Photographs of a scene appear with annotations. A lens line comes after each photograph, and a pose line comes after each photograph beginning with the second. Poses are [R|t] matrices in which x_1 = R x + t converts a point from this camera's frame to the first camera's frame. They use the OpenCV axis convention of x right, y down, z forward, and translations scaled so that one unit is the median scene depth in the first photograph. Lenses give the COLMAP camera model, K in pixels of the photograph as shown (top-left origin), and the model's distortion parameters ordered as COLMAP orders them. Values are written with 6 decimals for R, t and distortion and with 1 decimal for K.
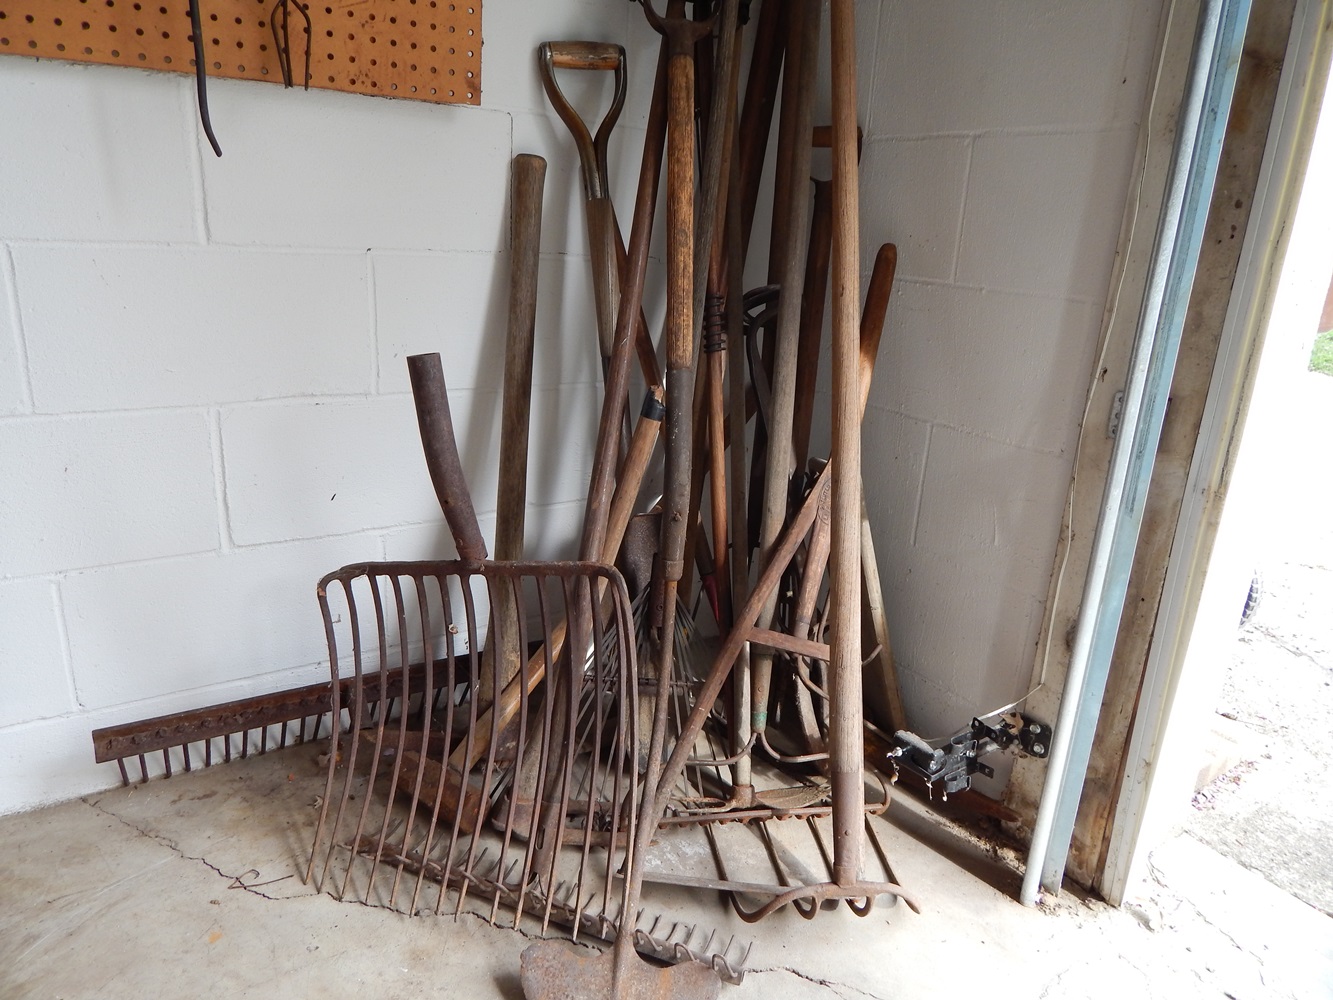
lens RADIAL K [[875.9, 0, 674.0], [0, 875.9, 495.7], [0, 0, 1]] dist [-0.003174, -0.006099]
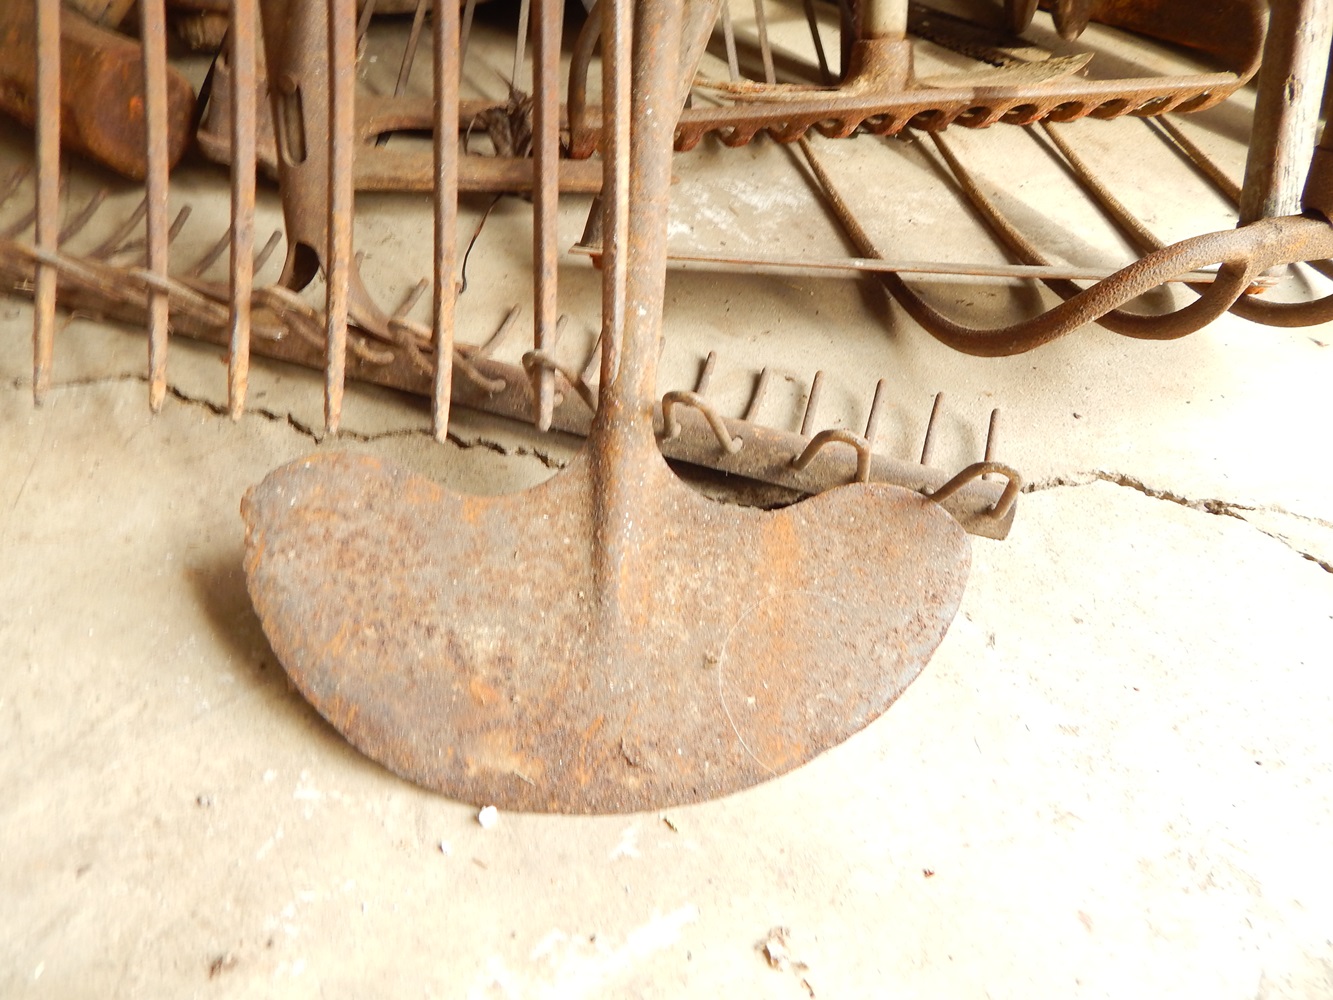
lens RADIAL K [[875.9, 0, 668.5], [0, 875.9, 495.5], [0, 0, 1]] dist [-0.003174, -0.006099]
pose [[0.997356, -0.060665, 0.040005, -0.053784], [0.029318, 0.839641, 0.542350, 0.368827], [-0.066491, -0.539743, 0.839200, 0.741792]]
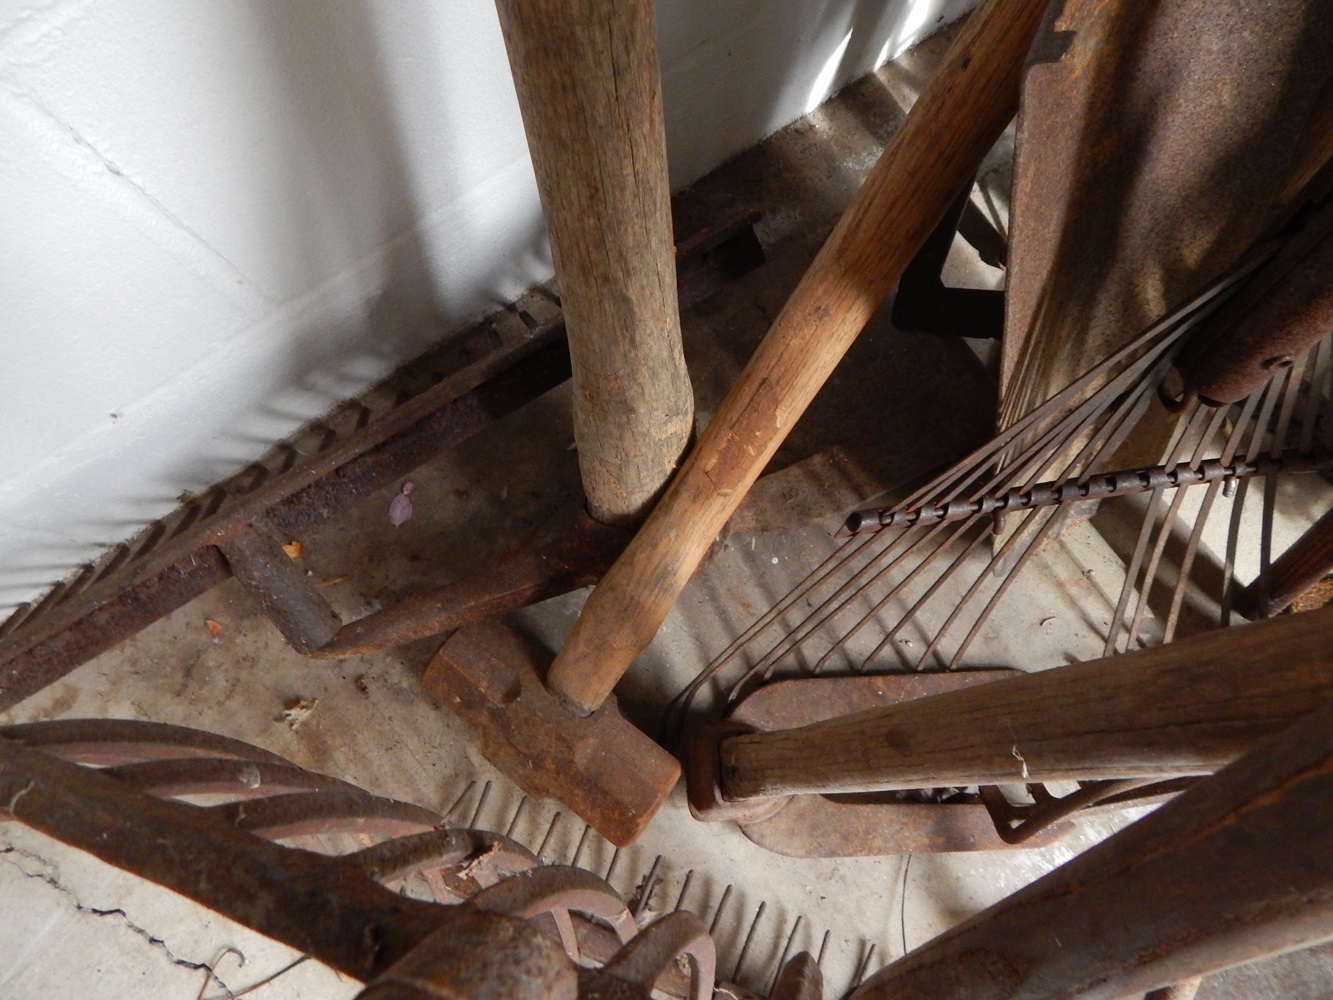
lens RADIAL K [[875.9, 0, 669.9], [0, 875.9, 499.4], [0, 0, 1]] dist [-0.003174, -0.006099]
pose [[0.993518, -0.011316, -0.113113, -0.199583], [0.104822, 0.476230, 0.873051, -0.098184], [0.043988, -0.879248, 0.474329, 1.109118]]
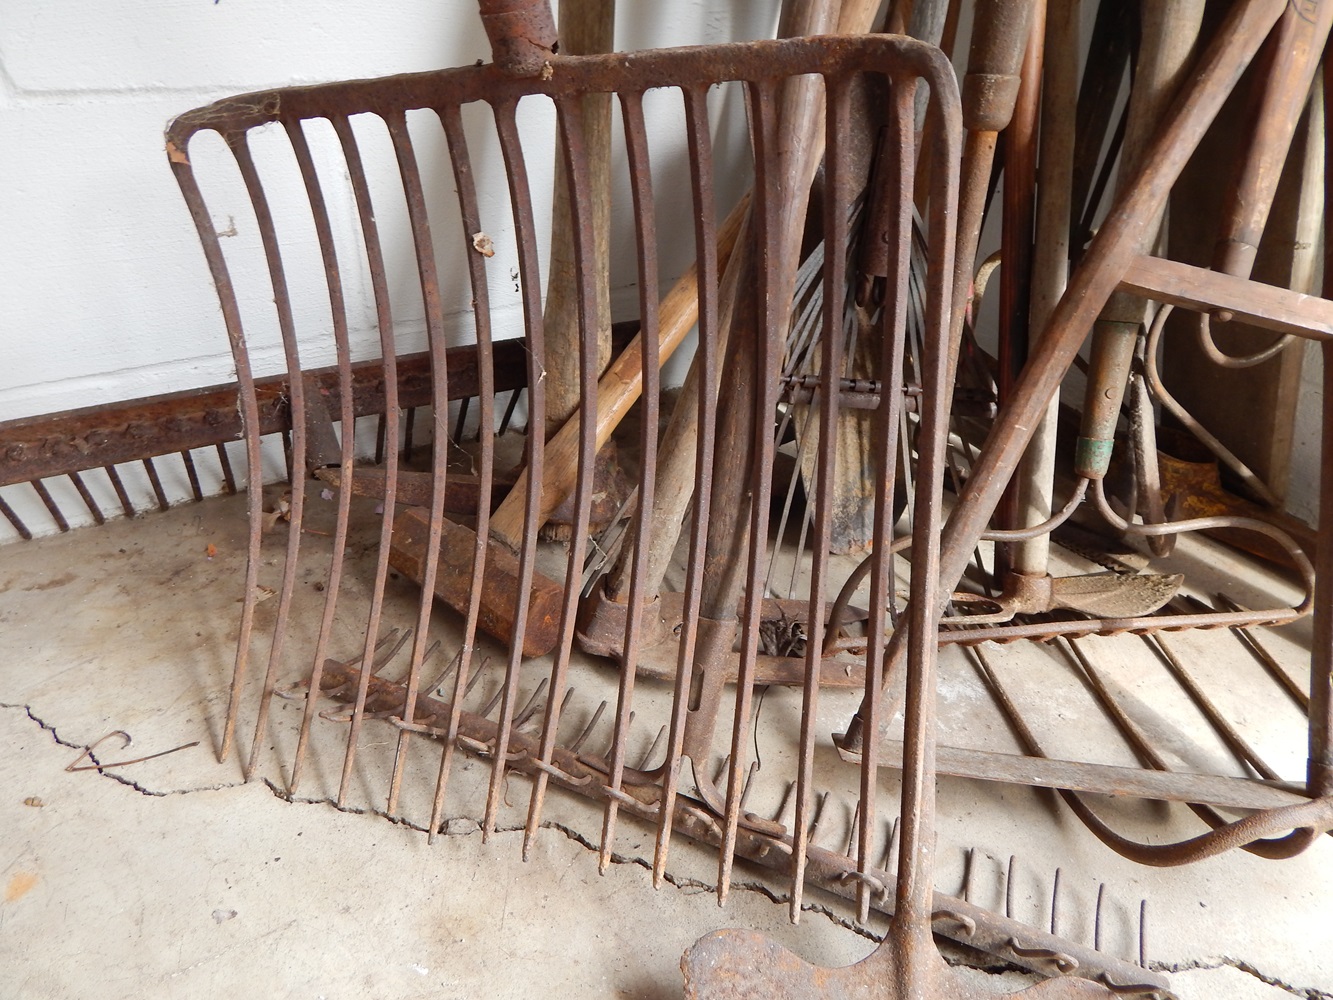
lens RADIAL K [[875.9, 0, 669.9], [0, 875.9, 496.0], [0, 0, 1]] dist [-0.003174, -0.006099]
pose [[0.999452, 0.008336, -0.032030, -0.162935], [0.000605, 0.962995, 0.269518, 0.177595], [0.033091, -0.269389, 0.962463, 0.619962]]
